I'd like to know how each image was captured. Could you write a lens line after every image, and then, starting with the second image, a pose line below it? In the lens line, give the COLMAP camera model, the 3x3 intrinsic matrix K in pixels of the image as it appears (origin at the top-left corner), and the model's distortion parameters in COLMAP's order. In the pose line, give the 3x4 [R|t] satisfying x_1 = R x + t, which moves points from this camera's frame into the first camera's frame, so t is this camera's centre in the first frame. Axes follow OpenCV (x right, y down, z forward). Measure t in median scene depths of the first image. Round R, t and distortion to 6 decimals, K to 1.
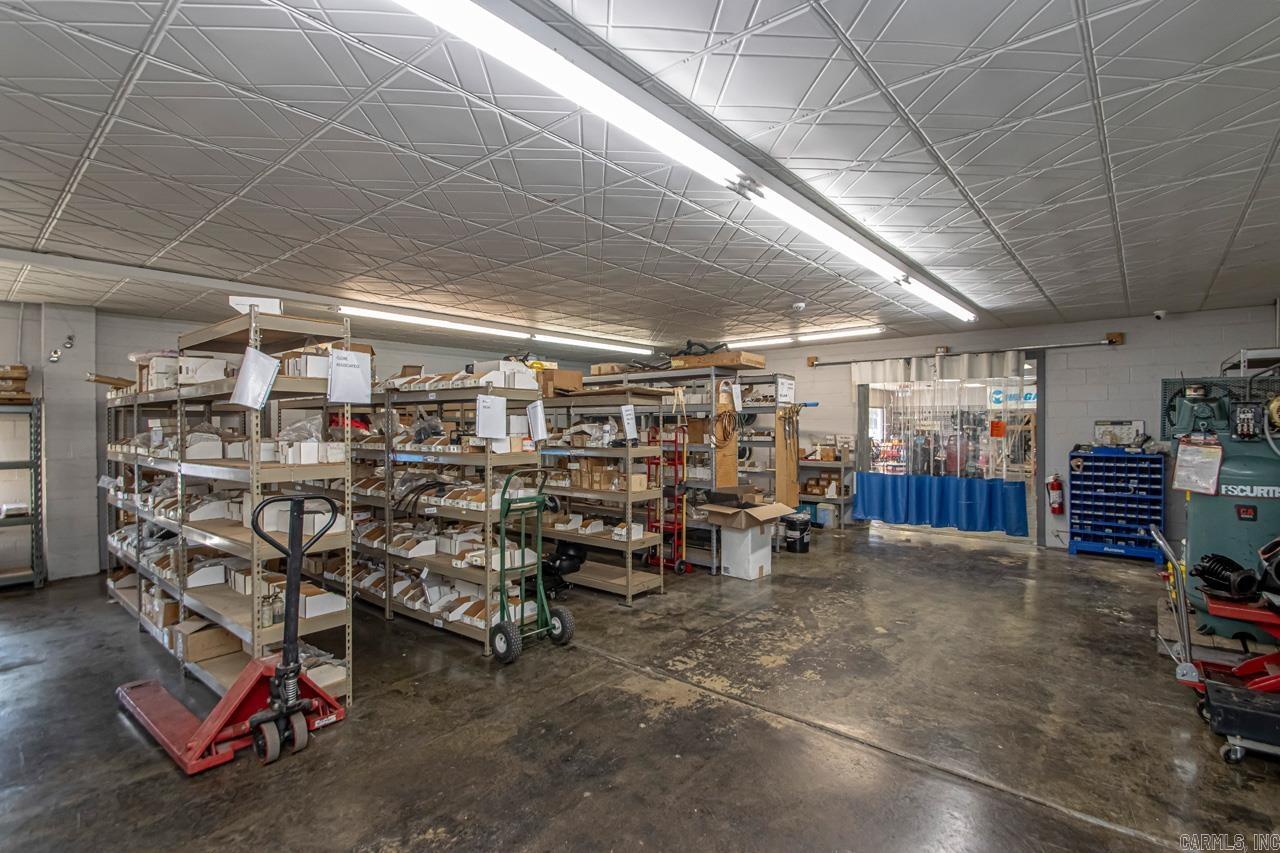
lens RADIAL K [[594.6, 0, 647.5], [0, 594.6, 425.2], [0, 0, 1]] dist [0.018305, -0.017470]
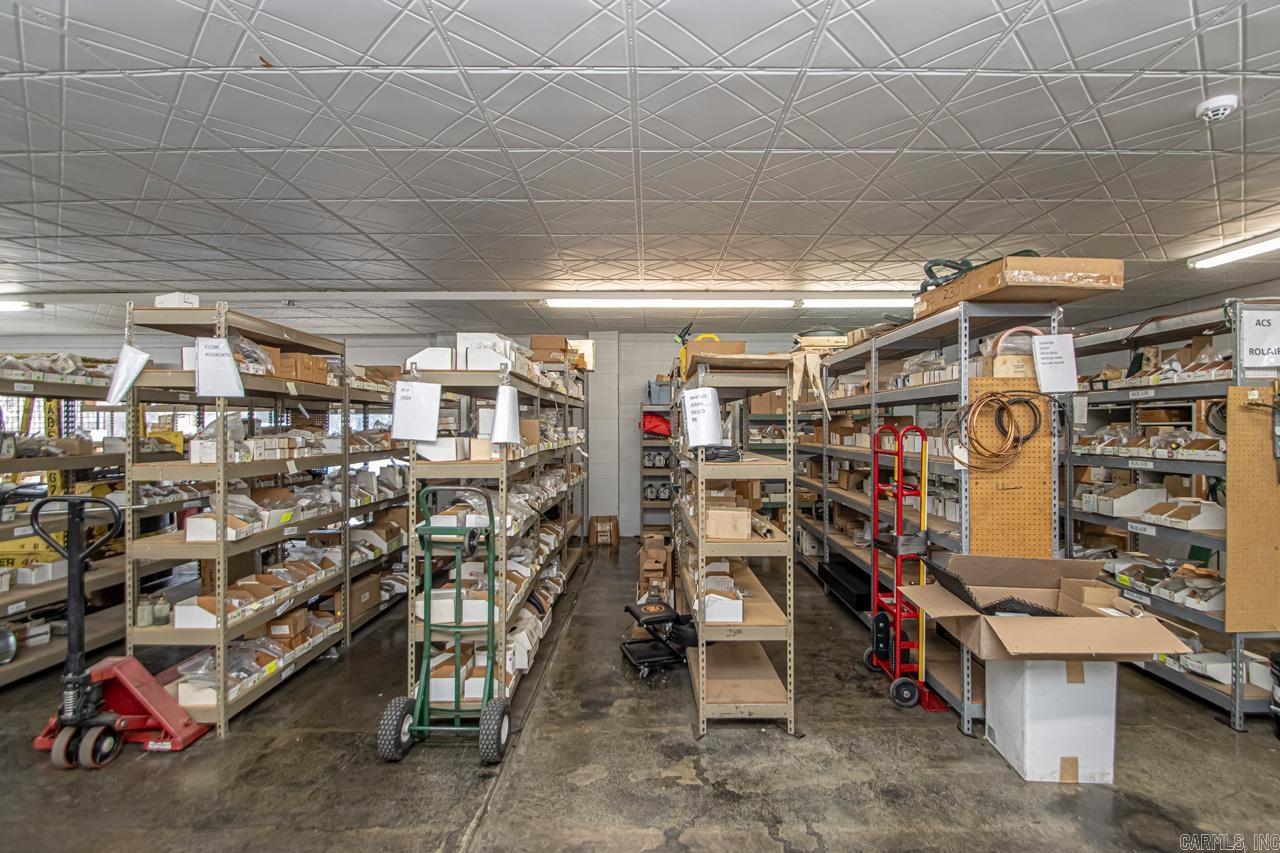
lens RADIAL K [[594.6, 0, 647.5], [0, 594.6, 425.2], [0, 0, 1]] dist [0.018305, -0.017470]
pose [[0.641115, 0.002739, -0.767440, 0.470755], [-0.002018, 0.999996, 0.001883, 0.001280], [0.767442, 0.000342, 0.641118, 0.731006]]
